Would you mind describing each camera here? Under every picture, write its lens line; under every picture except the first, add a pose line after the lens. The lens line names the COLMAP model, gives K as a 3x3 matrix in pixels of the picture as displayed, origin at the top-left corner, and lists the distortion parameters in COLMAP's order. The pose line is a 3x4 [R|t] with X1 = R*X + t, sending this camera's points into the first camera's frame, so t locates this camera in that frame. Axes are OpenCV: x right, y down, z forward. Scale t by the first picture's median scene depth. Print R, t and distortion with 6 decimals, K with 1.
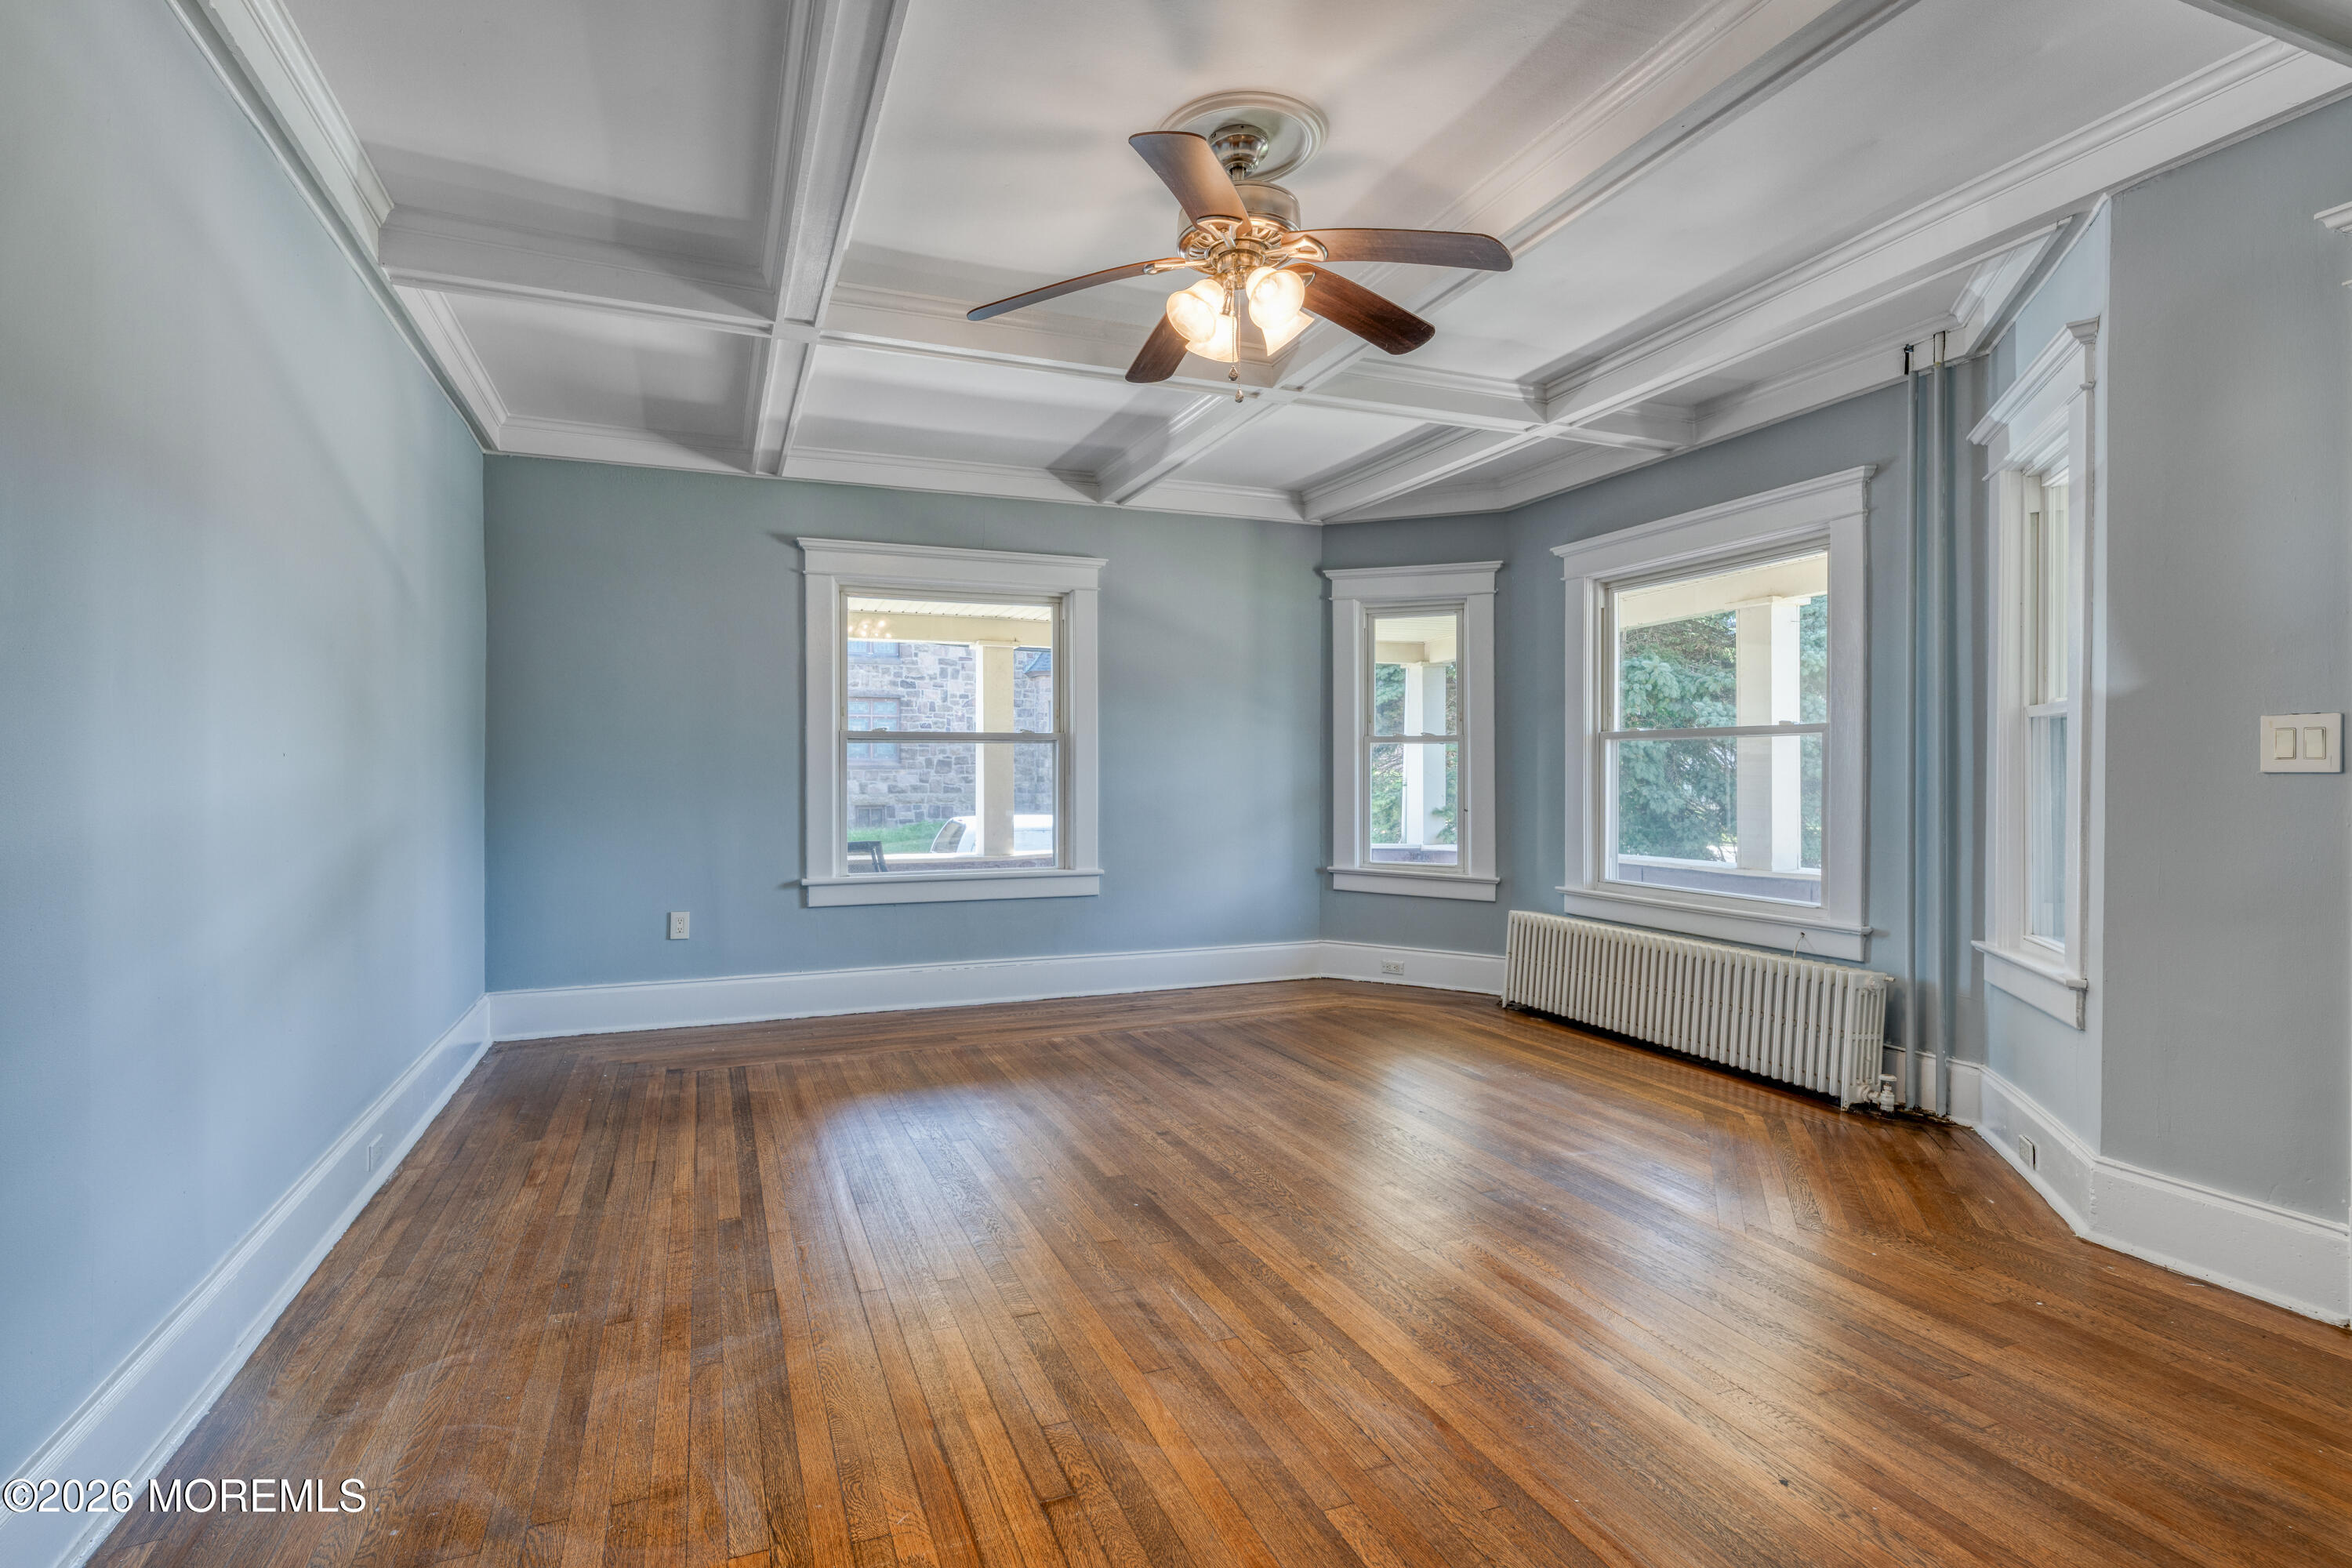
lens RADIAL K [[1109.0, 0, 1168.7], [0, 1109.0, 776.3], [0, 0, 1]] dist [0.004850, 0.000841]
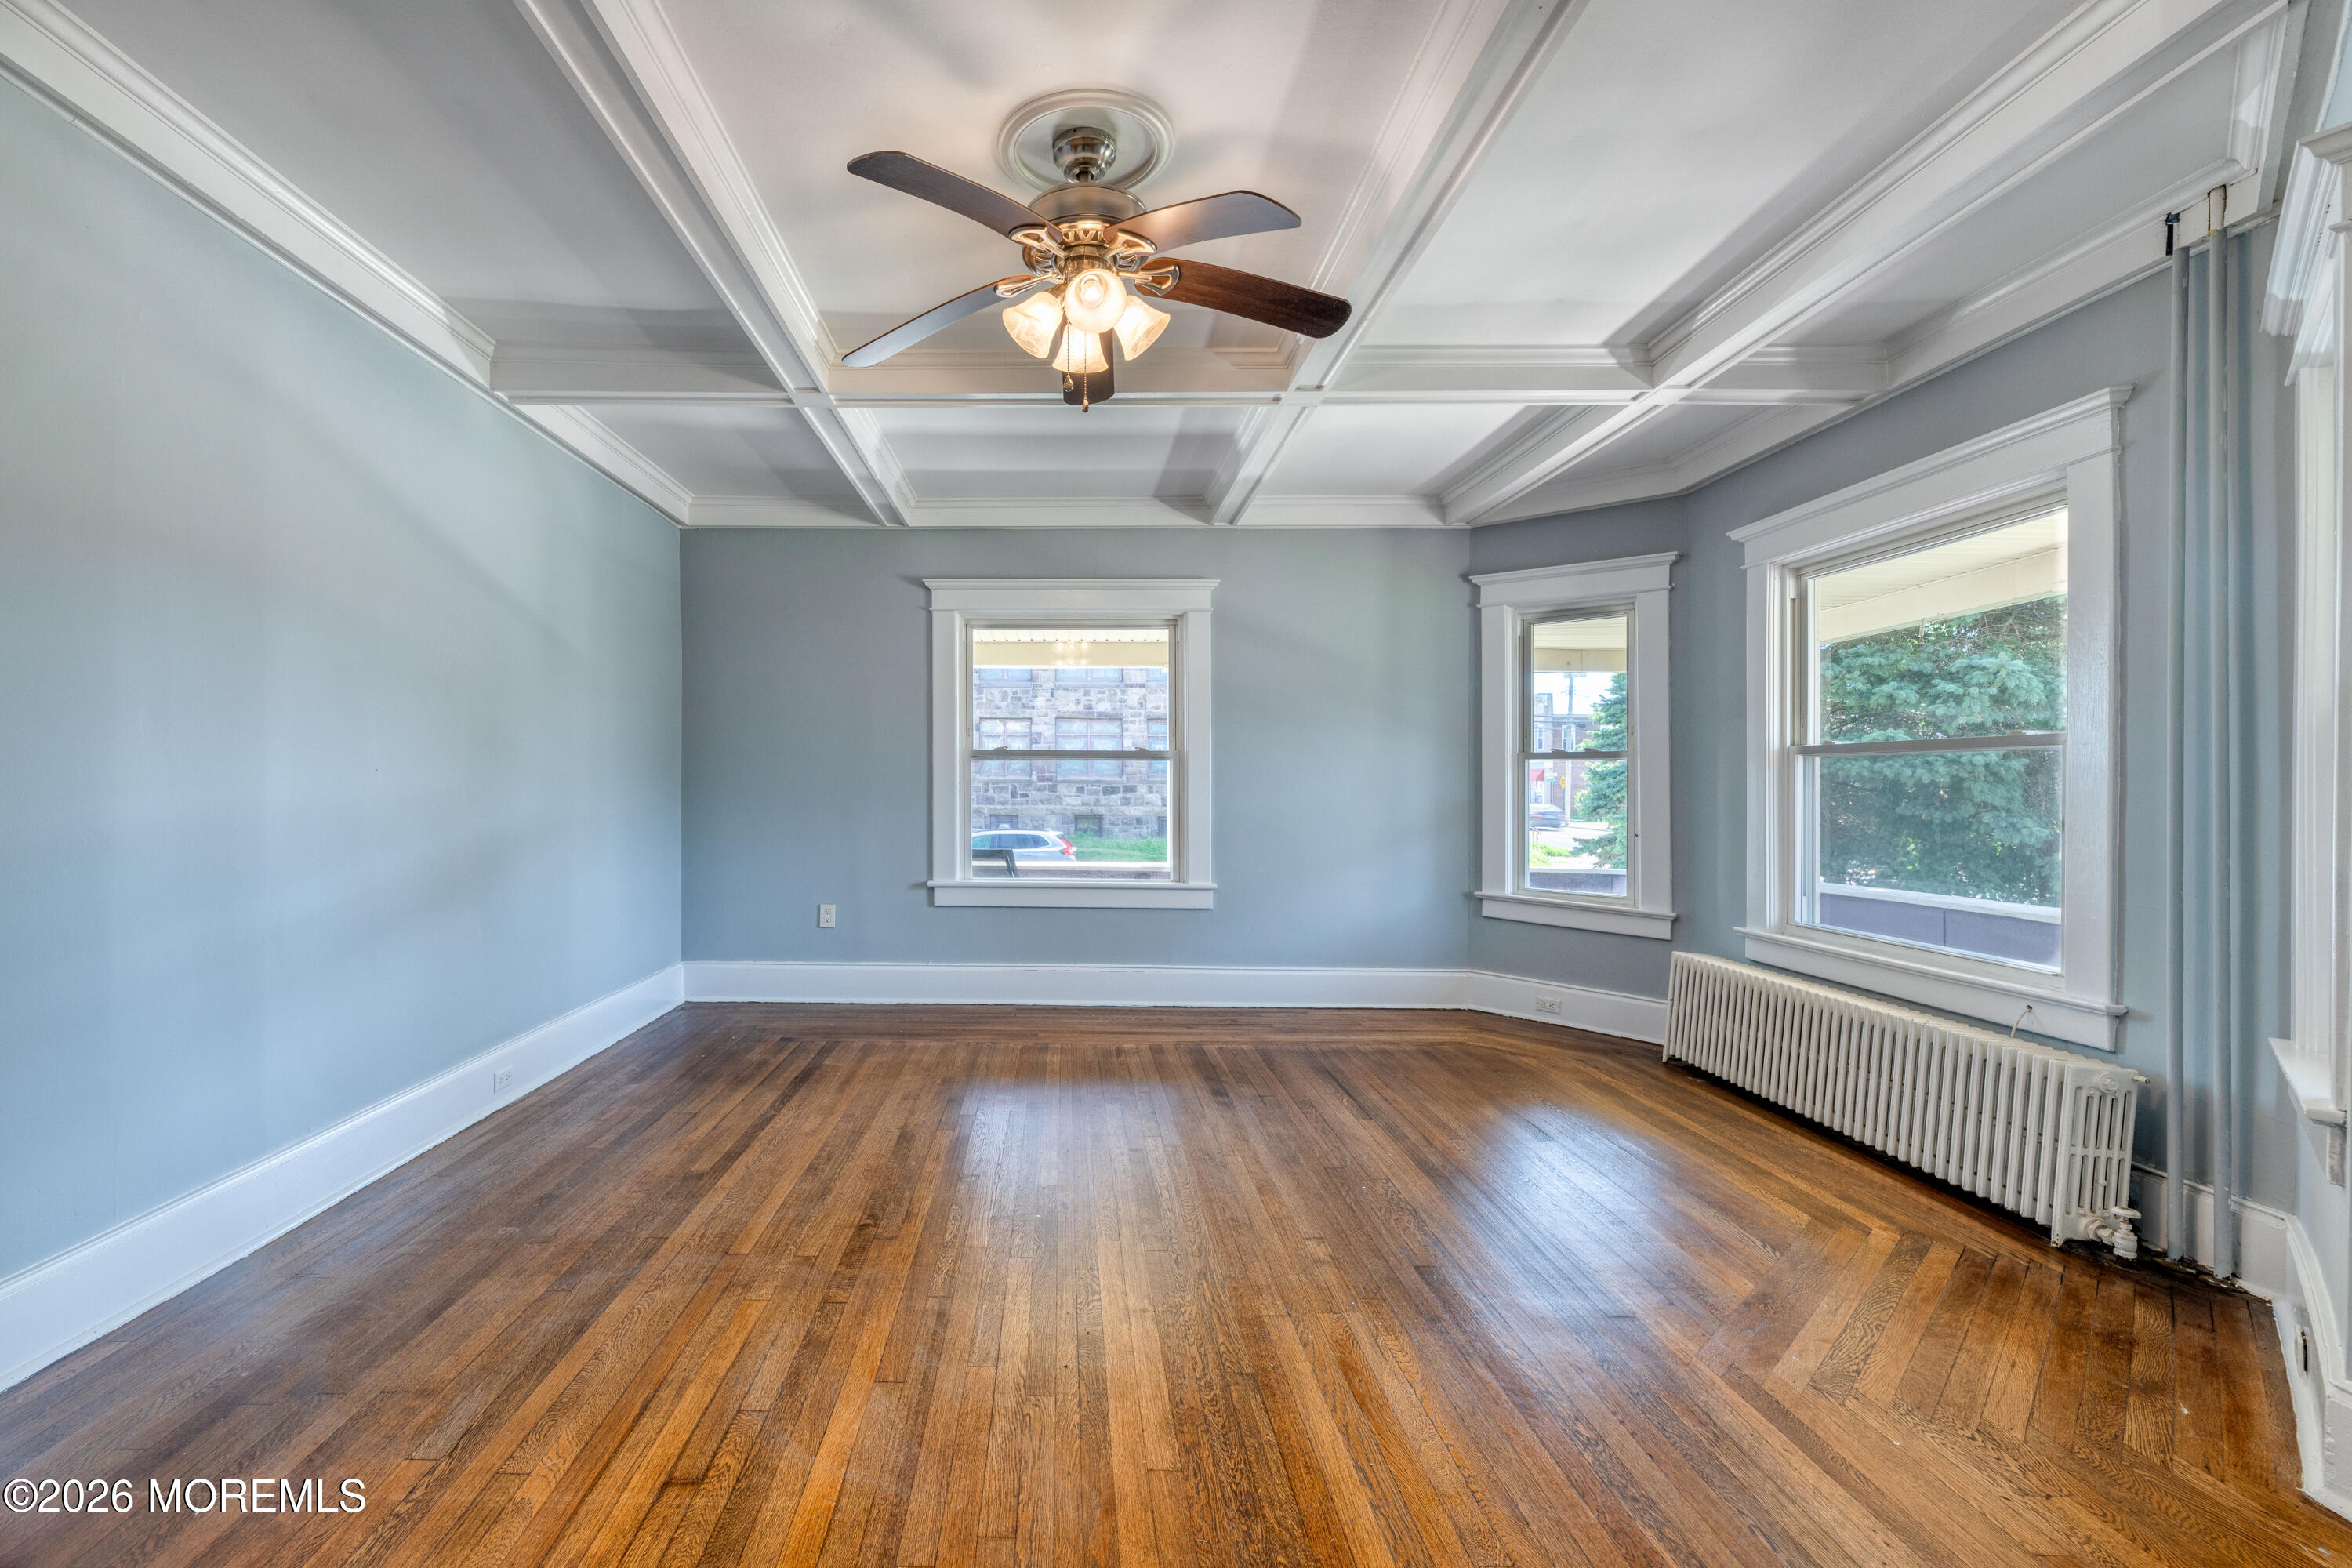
lens RADIAL K [[1039.6, 0, 1173.1], [0, 1039.6, 788.6], [0, 0, 1]] dist [0.002357, 0.000331]
pose [[0.926566, 0.008949, -0.376025, 0.308512], [-0.009680, 0.999953, -0.000054, -0.003937], [0.376007, 0.003690, 0.926610, 0.115996]]
